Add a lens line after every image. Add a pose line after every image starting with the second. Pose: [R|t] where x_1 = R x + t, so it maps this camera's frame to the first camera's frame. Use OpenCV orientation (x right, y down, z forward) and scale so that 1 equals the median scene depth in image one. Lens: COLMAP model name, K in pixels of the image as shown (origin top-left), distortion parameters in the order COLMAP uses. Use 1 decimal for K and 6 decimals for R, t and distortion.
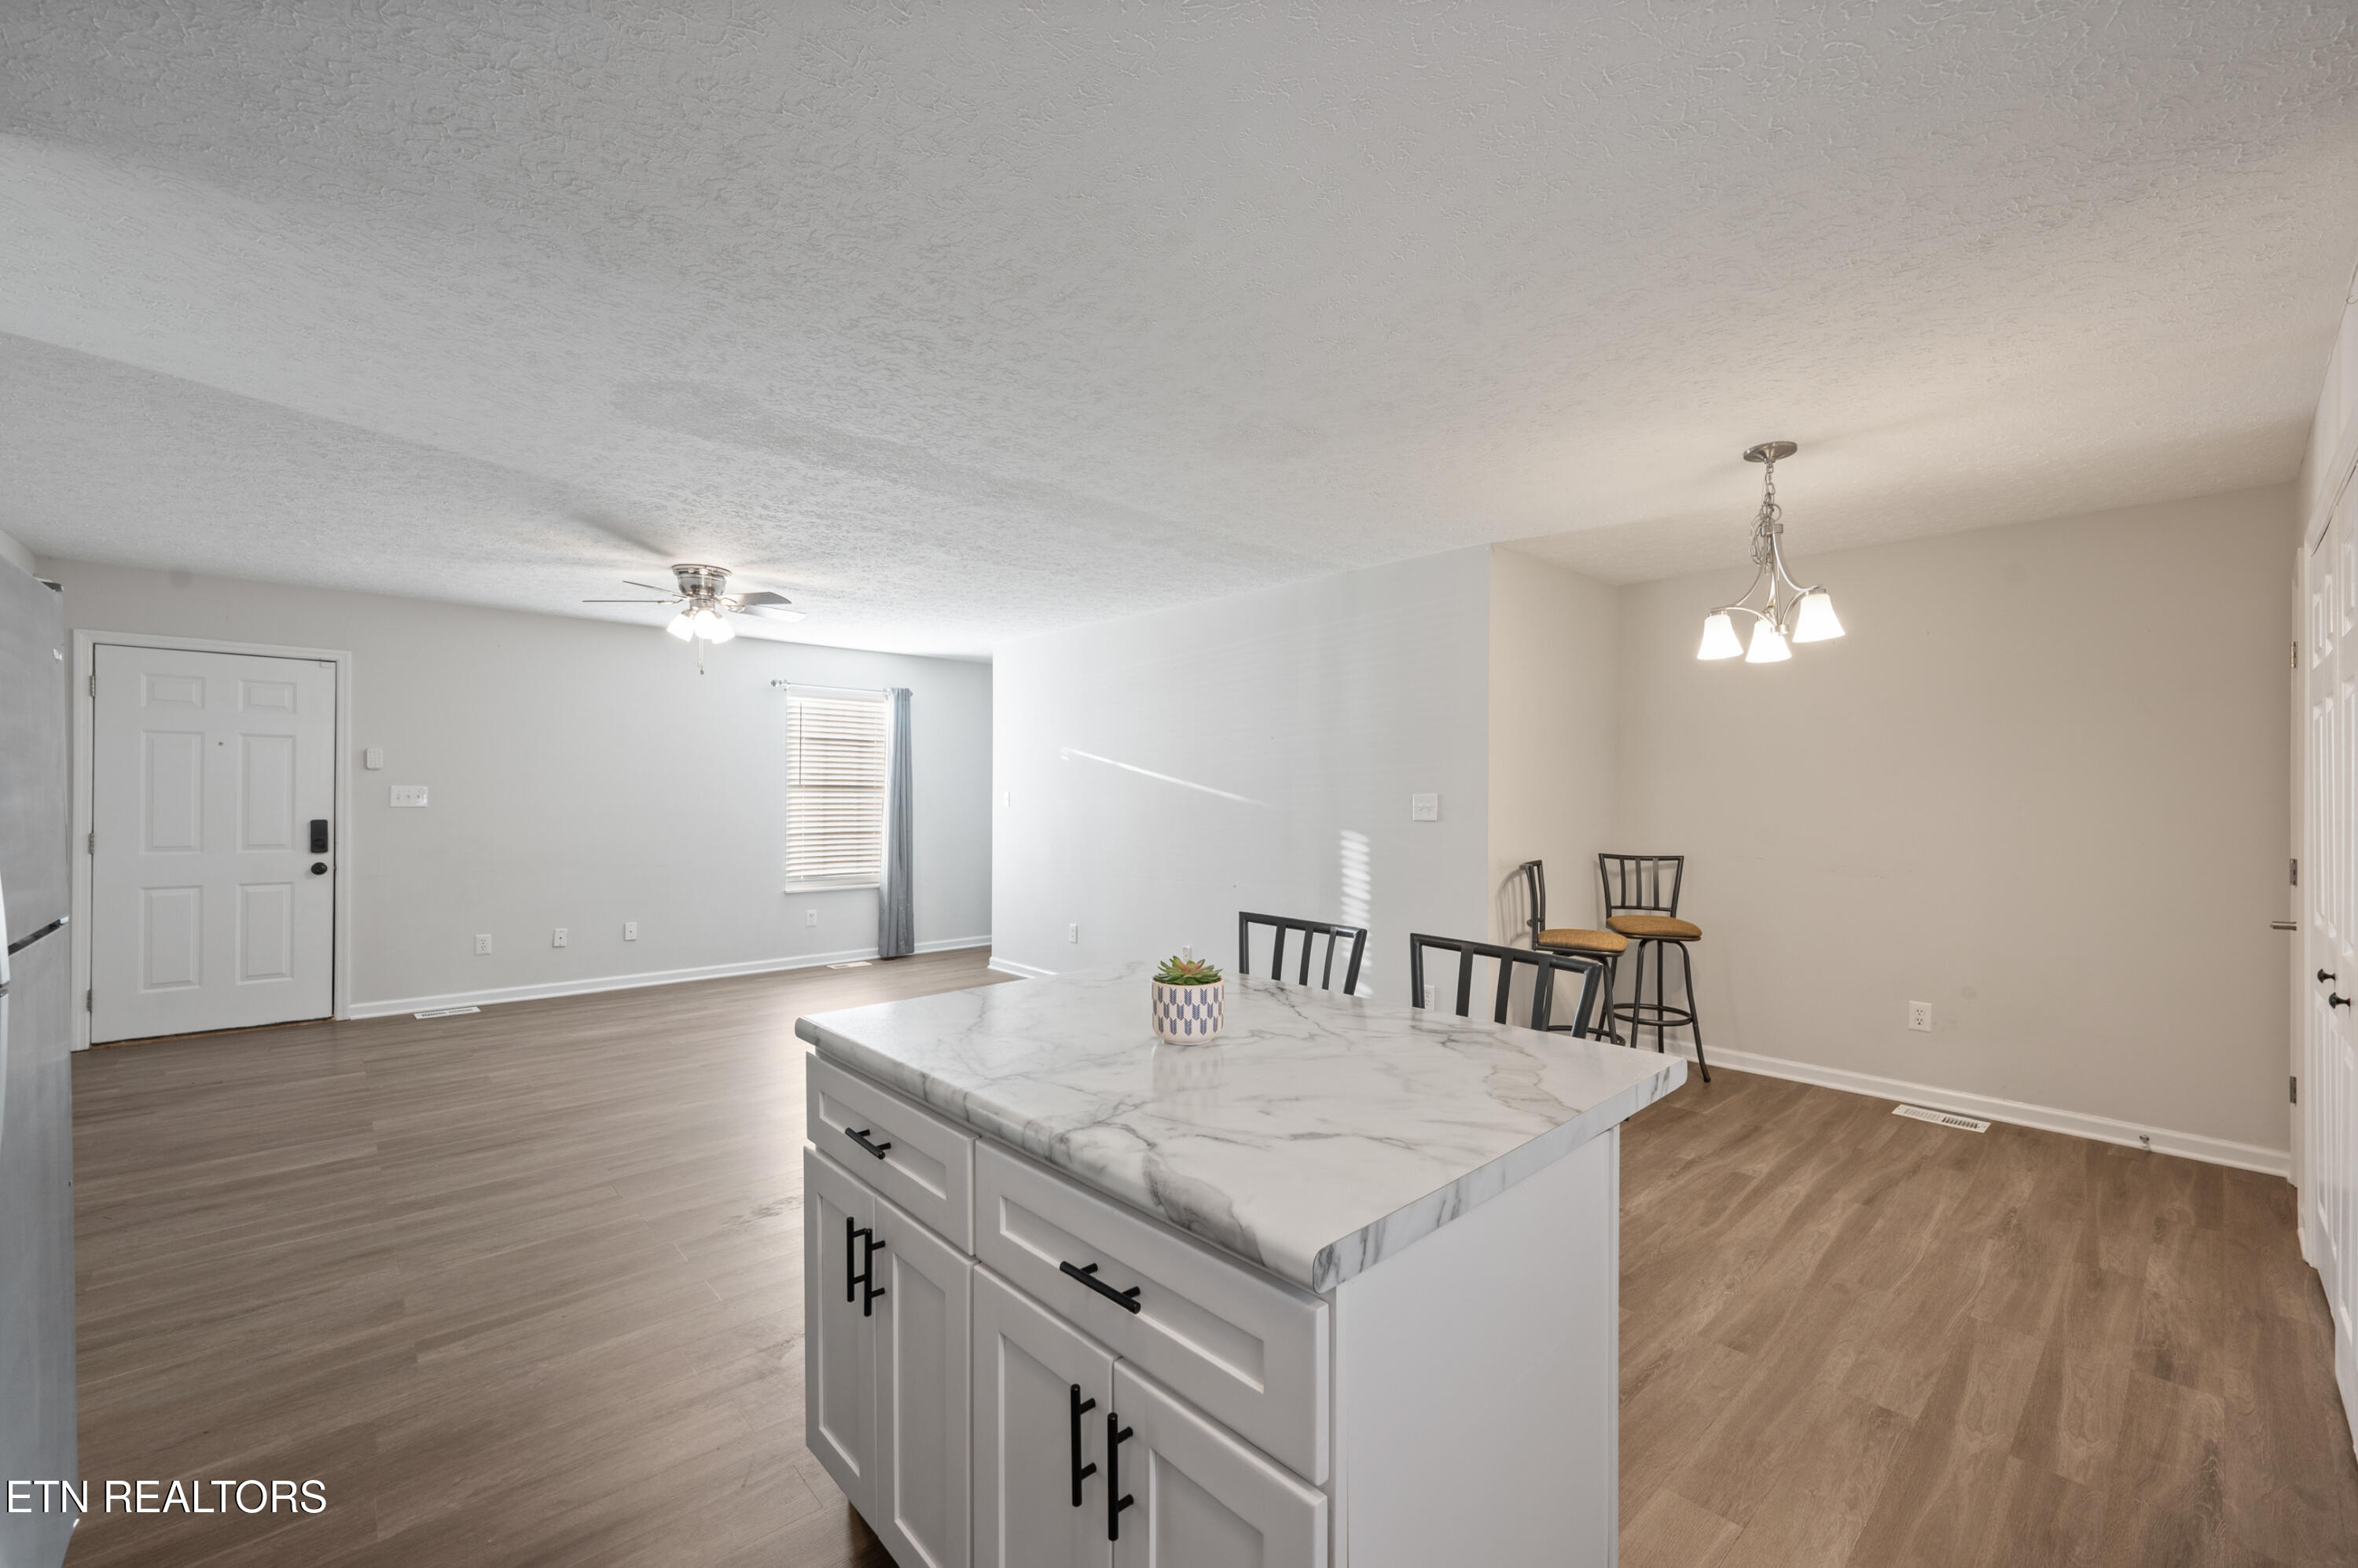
lens RADIAL K [[947.0, 0, 1181.5], [0, 947.0, 794.5], [0, 0, 1]] dist [-0.000929, -0.000427]
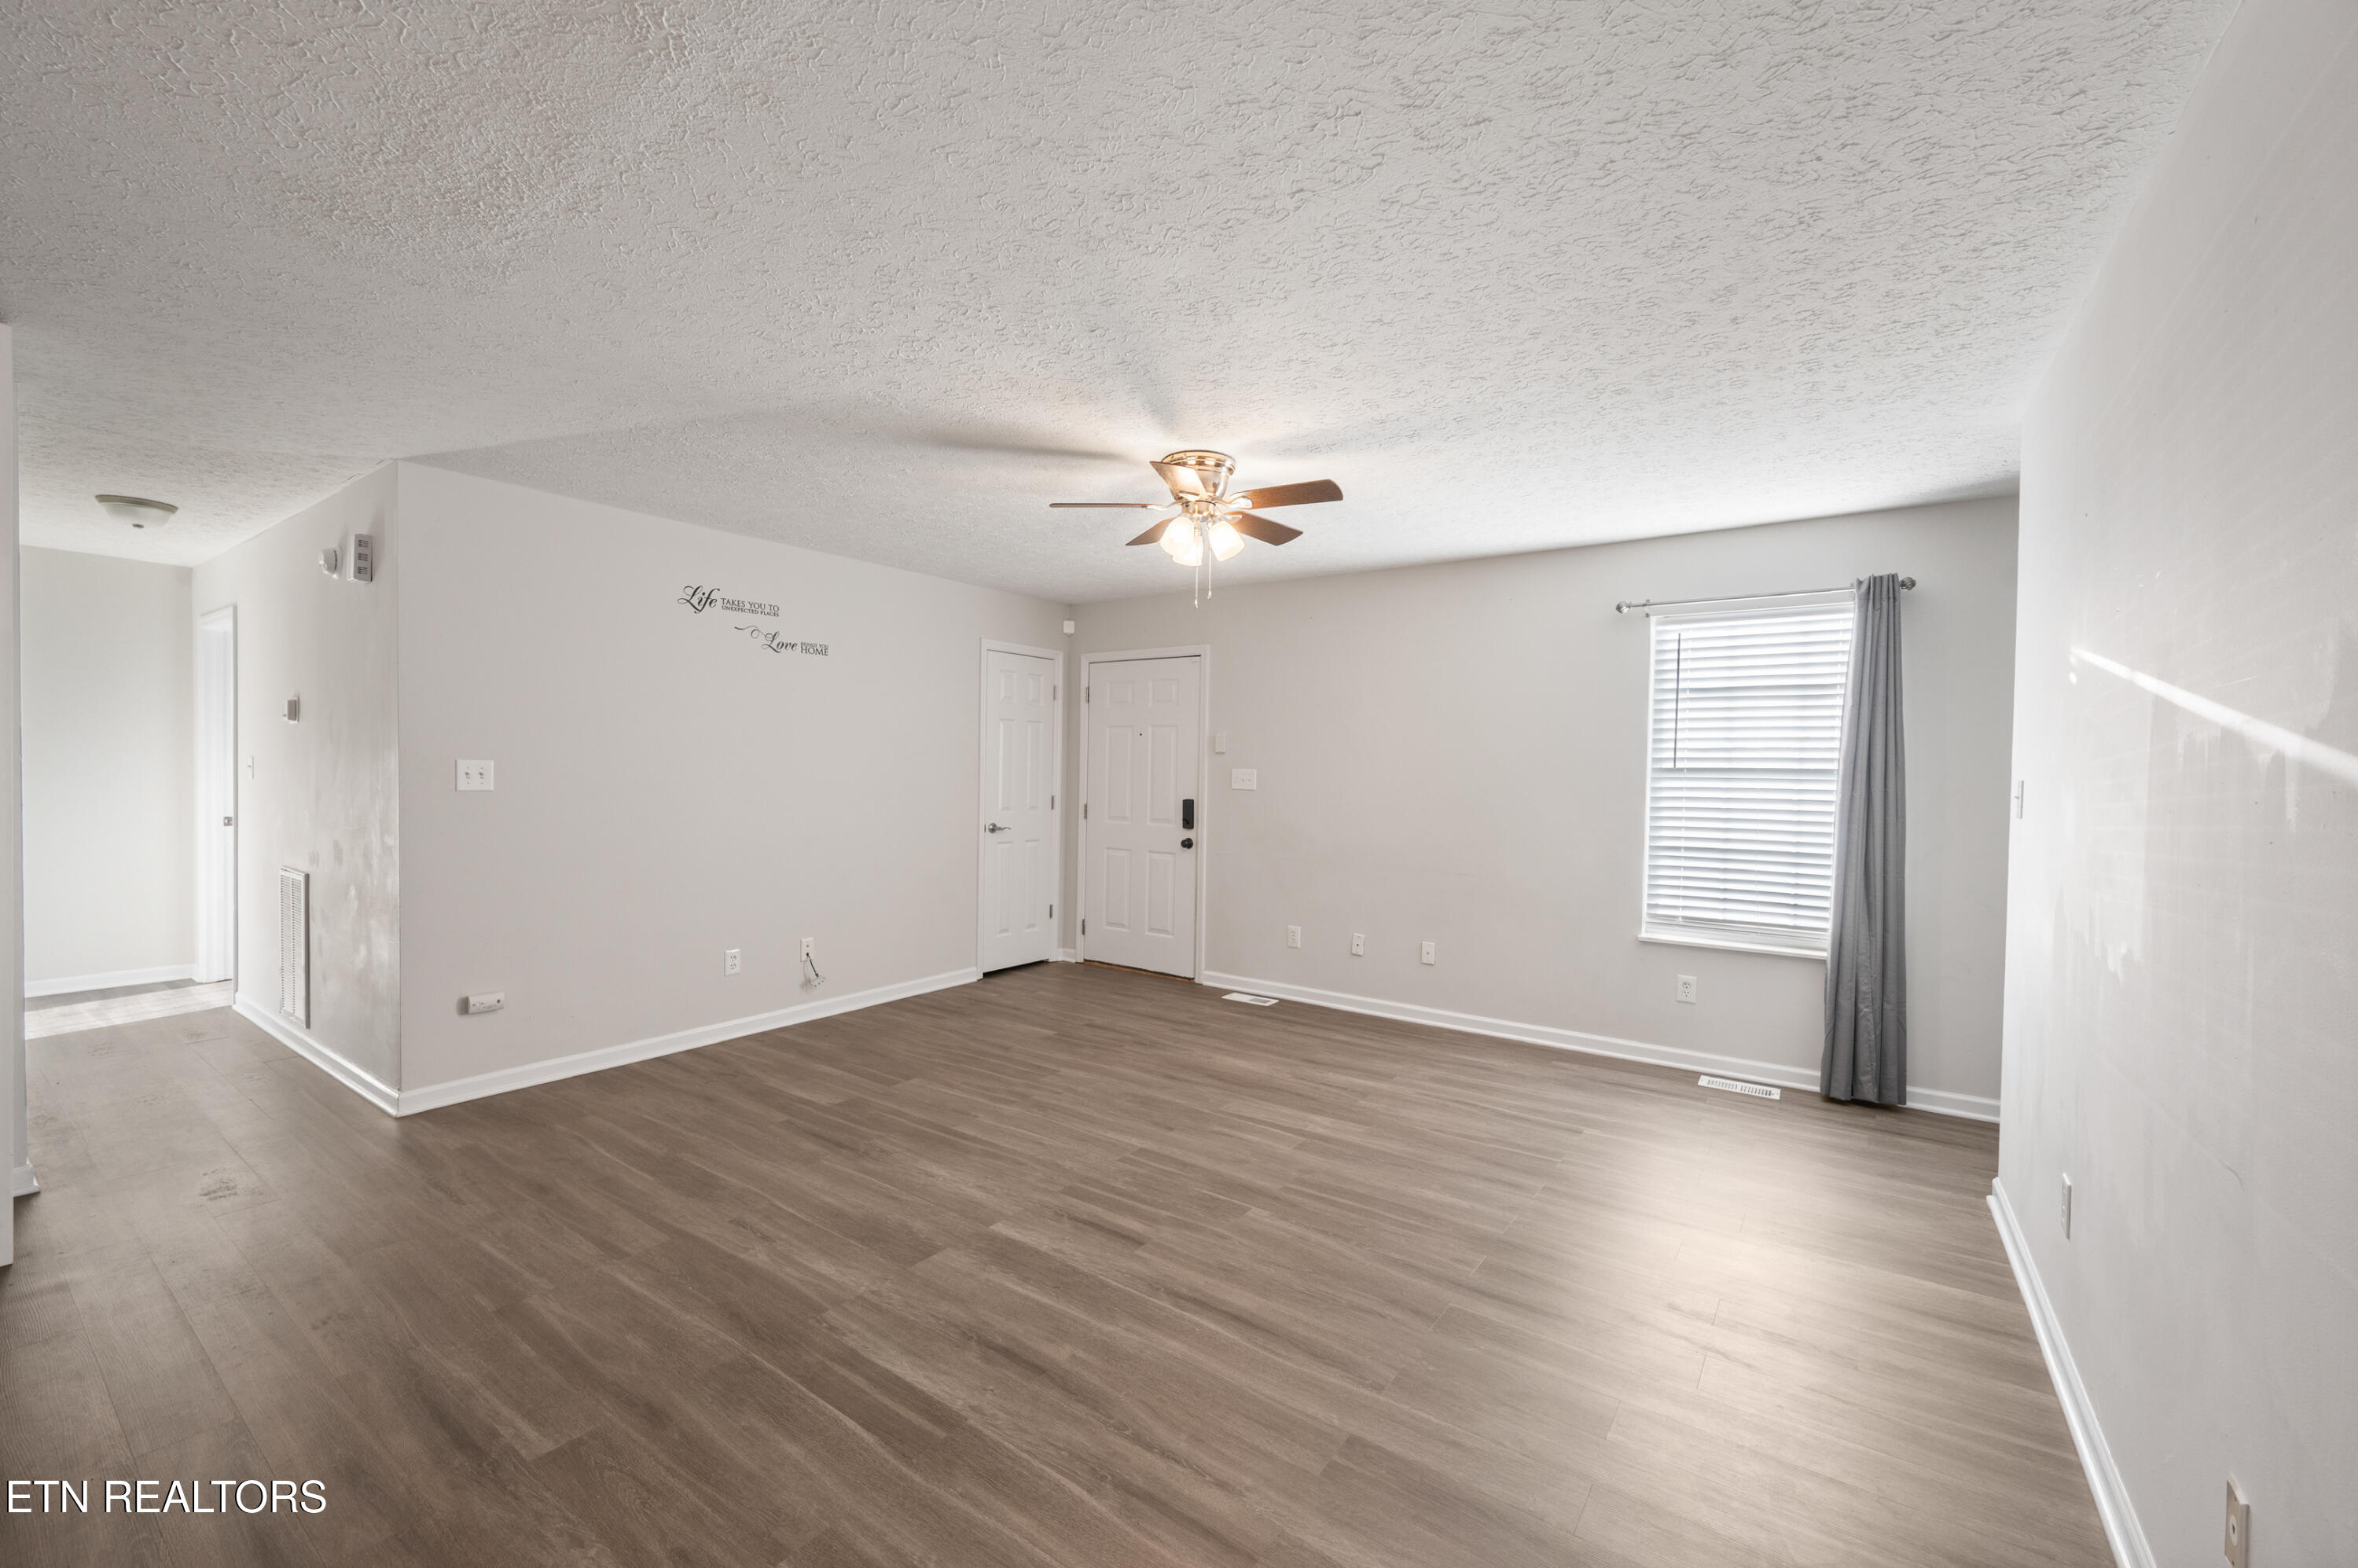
lens RADIAL K [[947.0, 0, 1172.3], [0, 947.0, 789.4], [0, 0, 1]] dist [-0.000929, -0.000427]
pose [[0.204741, 0.014483, -0.978709, 0.244386], [-0.015317, 0.999815, 0.011591, 0.003196], [0.978696, 0.012618, 0.204925, 1.053184]]
